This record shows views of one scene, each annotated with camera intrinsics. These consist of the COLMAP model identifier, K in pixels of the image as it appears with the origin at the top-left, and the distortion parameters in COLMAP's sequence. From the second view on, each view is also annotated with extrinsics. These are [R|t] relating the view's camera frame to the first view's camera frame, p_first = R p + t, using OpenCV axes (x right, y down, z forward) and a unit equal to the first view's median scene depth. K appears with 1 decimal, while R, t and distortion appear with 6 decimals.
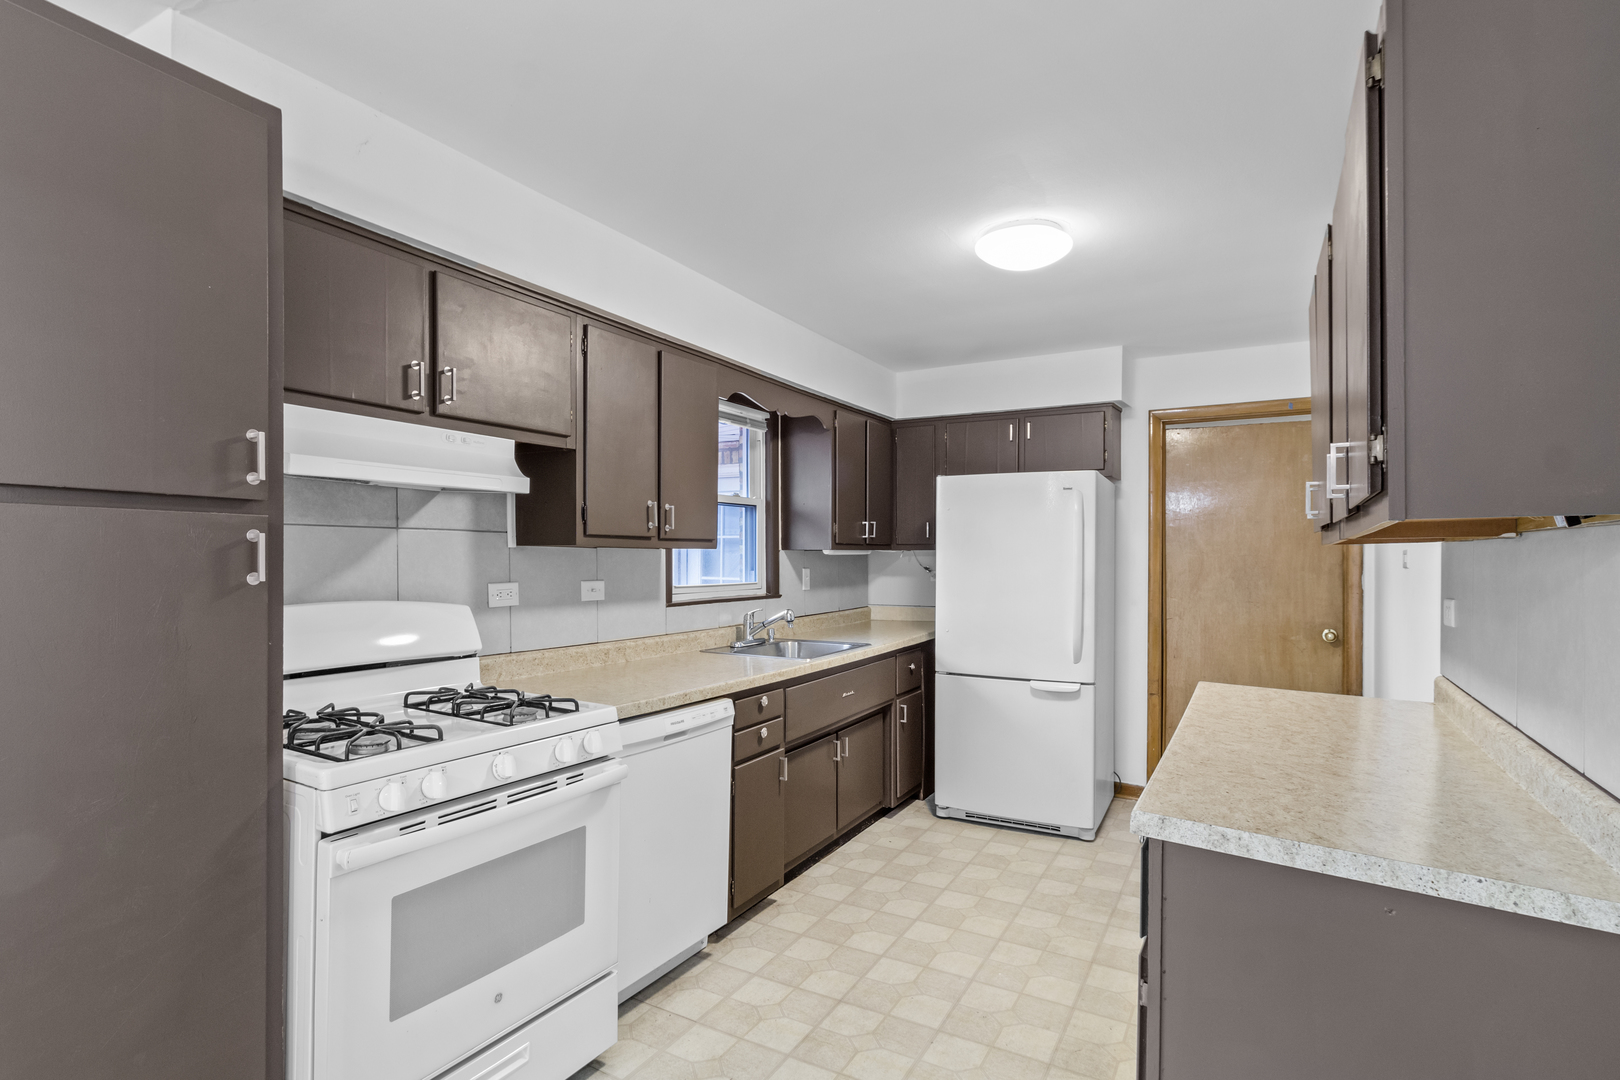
lens RADIAL K [[802.4, 0, 814.9], [0, 802.4, 551.0], [0, 0, 1]] dist [0.000946, 0.000257]
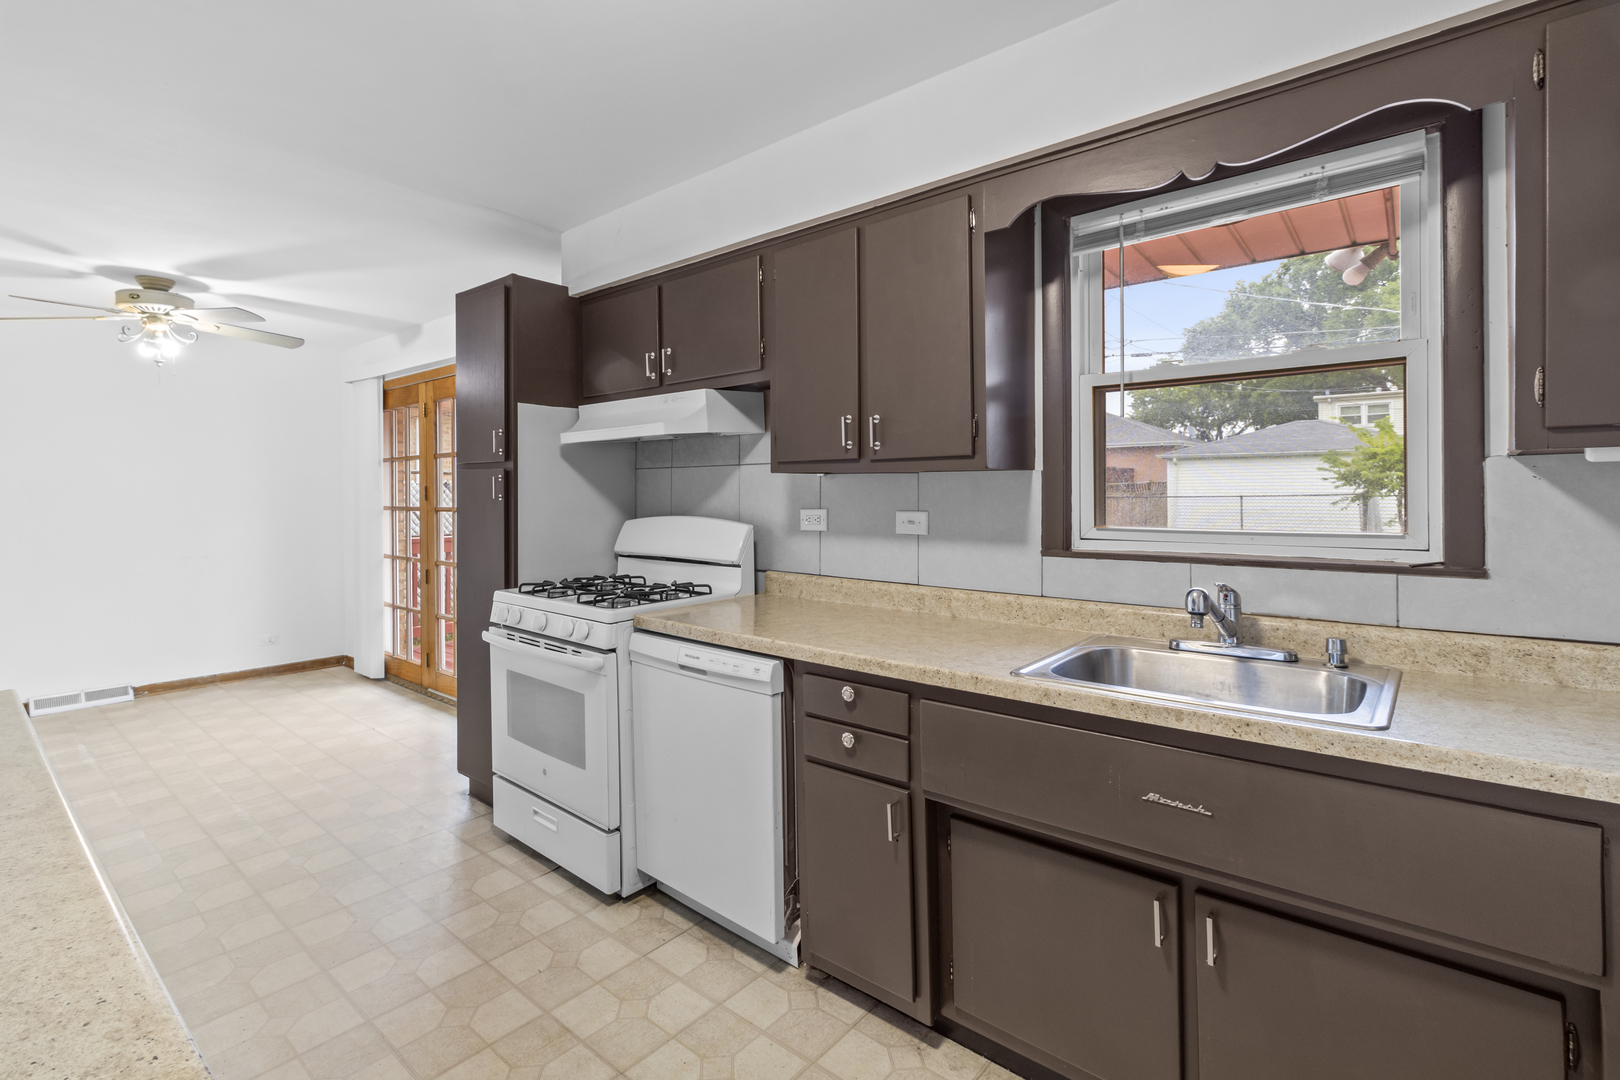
lens RADIAL K [[757.9, 0, 767.4], [0, 757.9, 490.5], [0, 0, 1]] dist [0.001258, 0.000090]
pose [[-0.222990, -0.004882, -0.974809, 0.478934], [0.012354, 0.999893, -0.007834, 0.016709], [0.974742, -0.013789, -0.222906, 0.896970]]
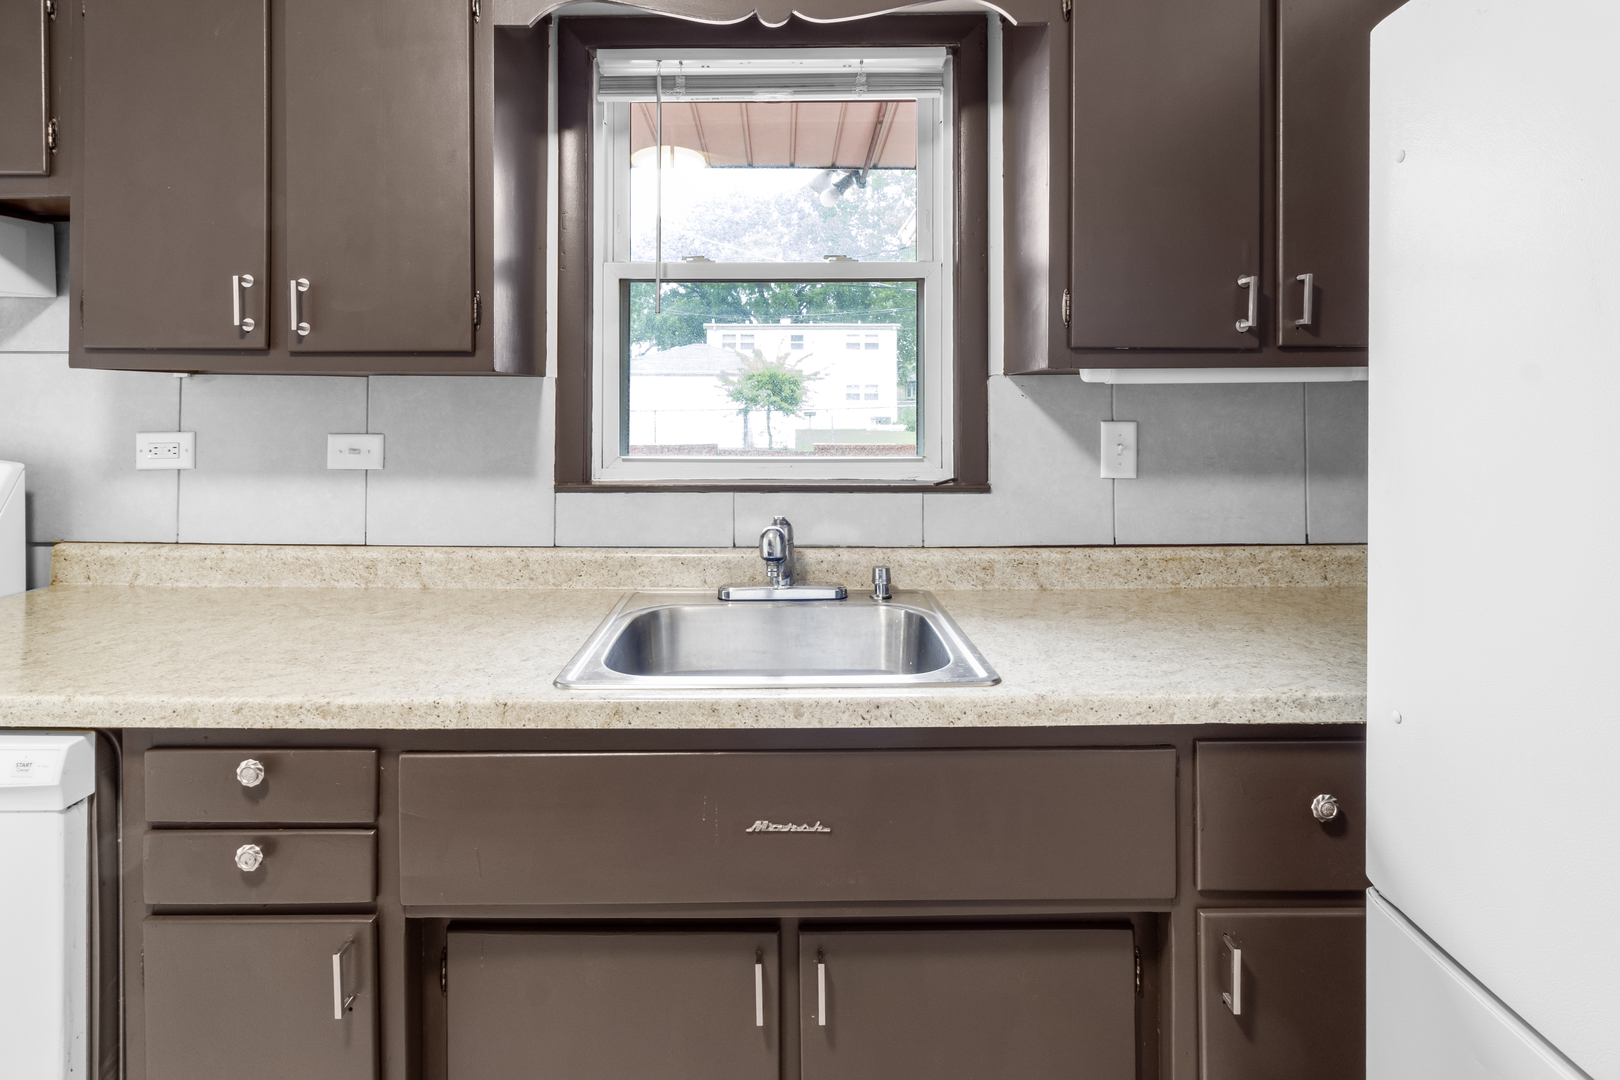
lens RADIAL K [[805.4, 0, 781.3], [0, 805.4, 399.1], [0, 0, 1]] dist [0.003795, 0.000545]
pose [[0.481194, -0.008204, -0.876576, 0.319290], [0.005948, 0.999964, -0.006093, 0.015183], [0.876594, -0.002282, 0.481226, 0.861437]]
